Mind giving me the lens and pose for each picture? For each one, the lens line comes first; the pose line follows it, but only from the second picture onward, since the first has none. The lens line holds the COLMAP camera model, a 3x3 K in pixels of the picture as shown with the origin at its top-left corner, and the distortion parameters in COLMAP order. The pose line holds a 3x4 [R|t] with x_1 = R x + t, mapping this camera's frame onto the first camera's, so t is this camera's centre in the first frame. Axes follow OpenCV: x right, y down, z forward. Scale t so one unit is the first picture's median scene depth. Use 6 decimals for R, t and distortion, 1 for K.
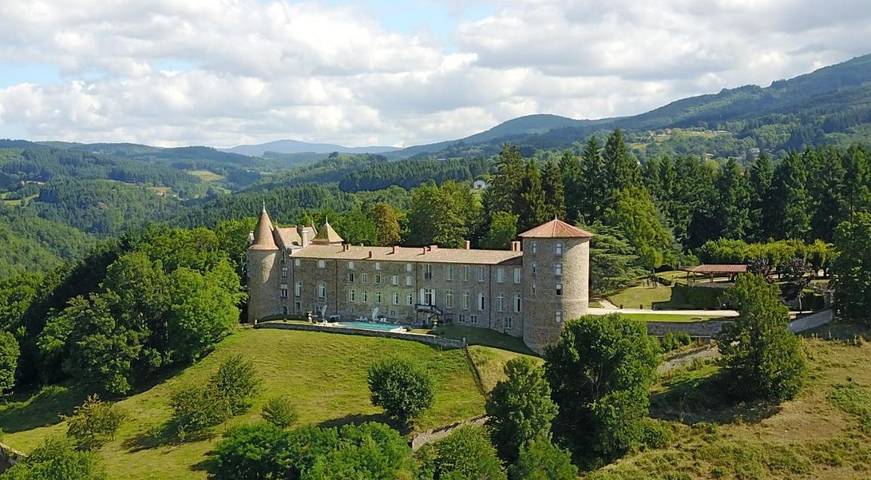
lens RADIAL K [[1670.1, 0, 436.4], [0, 1670.1, 235.0], [0, 0, 1]] dist [-0.457651, 0.000000]
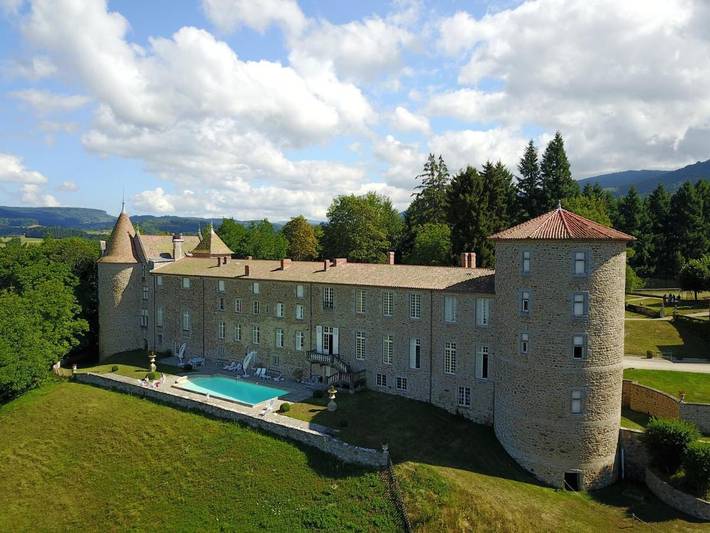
lens RADIAL K [[962.7, 0, 356.5], [0, 962.7, 265.0], [0, 0, 1]] dist [-0.002837, 0.000000]
pose [[0.999849, 0.012491, -0.012117, 0.009392], [-0.012437, 0.999913, 0.004462, 0.007126], [0.012172, -0.004311, 0.999917, 0.611803]]
